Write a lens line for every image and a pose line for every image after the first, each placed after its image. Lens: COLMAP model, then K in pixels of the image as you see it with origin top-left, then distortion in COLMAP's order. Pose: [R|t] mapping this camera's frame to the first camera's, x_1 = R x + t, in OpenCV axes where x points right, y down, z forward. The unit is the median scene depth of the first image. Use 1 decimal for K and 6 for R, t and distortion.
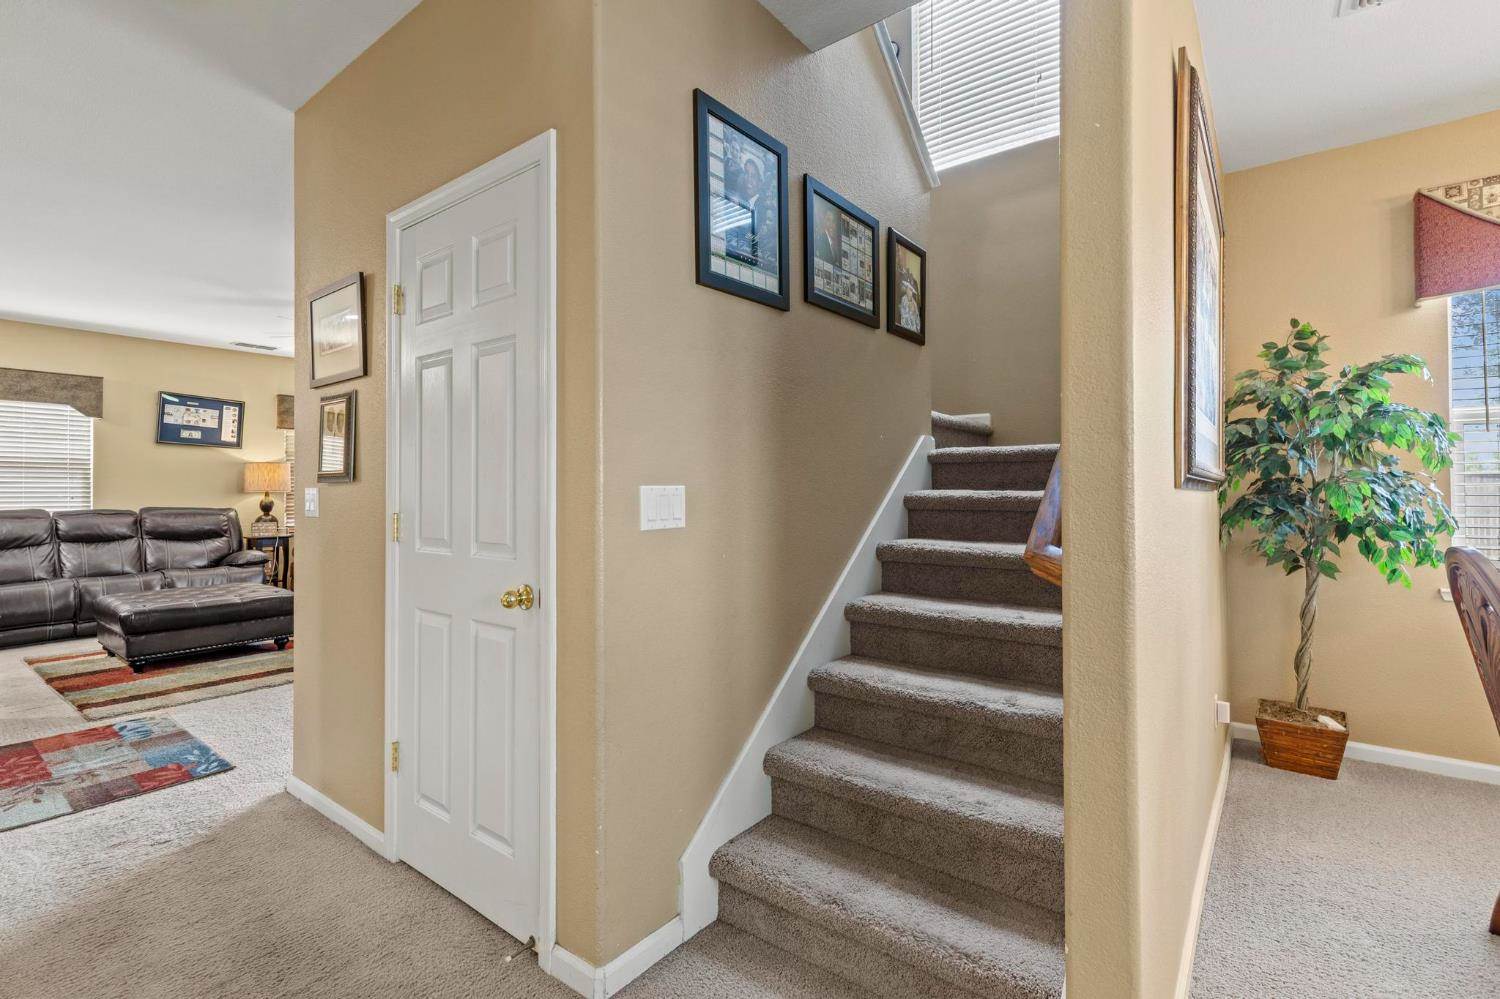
lens RADIAL K [[685.2, 0, 755.4], [0, 685.2, 482.0], [0, 0, 1]] dist [0.010699, -0.001730]
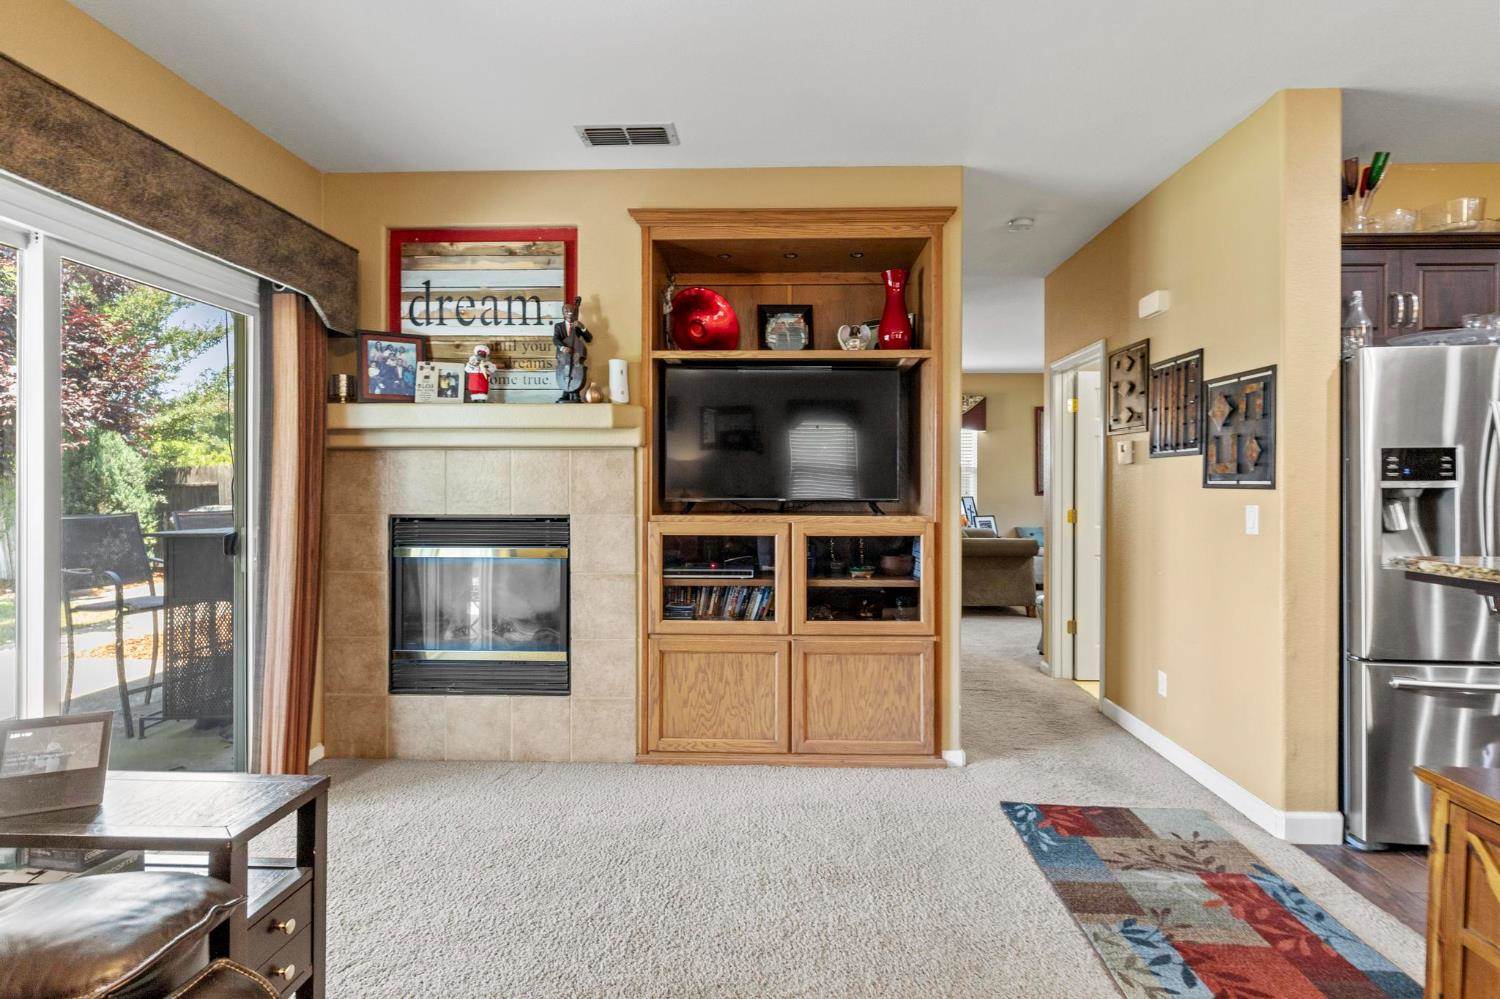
lens RADIAL K [[747.7, 0, 775.4], [0, 747.7, 480.5], [0, 0, 1]] dist [0.002828, 0.000704]
pose [[-0.586454, 0.006606, 0.809955, -0.573848], [-0.008951, 0.999853, -0.014636, 0.002883], [-0.809933, -0.015833, -0.586309, 0.758213]]
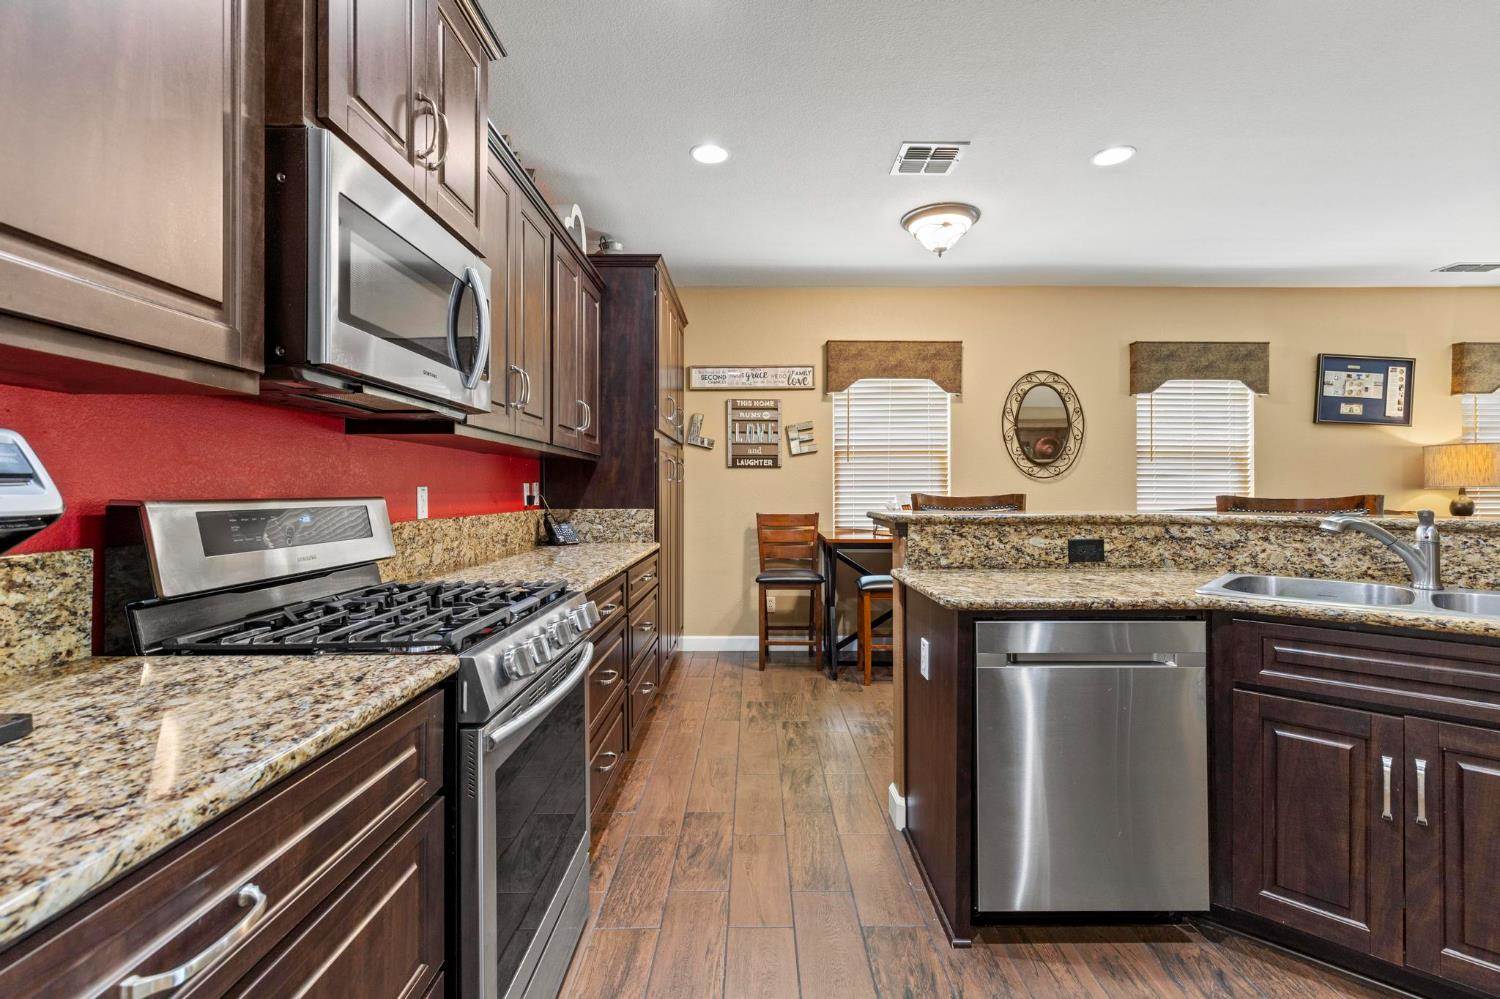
lens RADIAL K [[685.2, 0, 759.5], [0, 685.2, 488.3], [0, 0, 1]] dist [0.010699, -0.001730]
pose [[0.619892, -0.000022, -0.784687, -0.649795], [0.006718, 0.999963, 0.005280, 0.007256], [0.784659, -0.008544, 0.619869, 0.048875]]
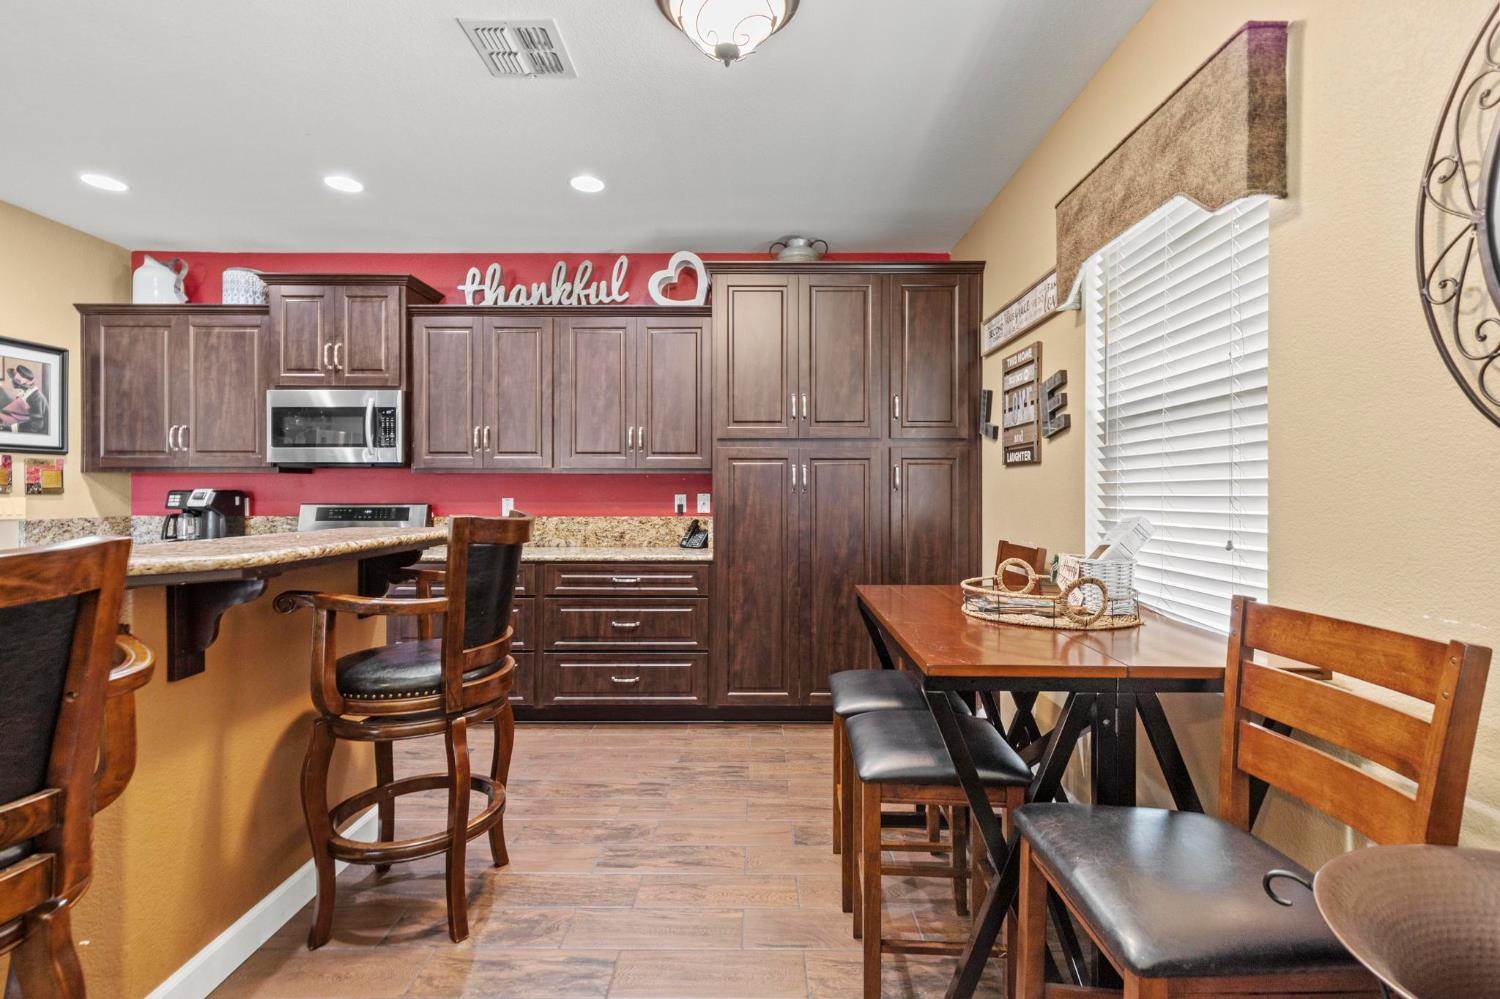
lens RADIAL K [[685.2, 0, 748.6], [0, 685.2, 489.9], [0, 0, 1]] dist [0.010699, -0.001730]
pose [[-0.796991, 0.001878, -0.603989, -0.829233], [0.008916, 0.999923, -0.008657, 0.006916], [0.603926, -0.012285, -0.796946, 0.761778]]
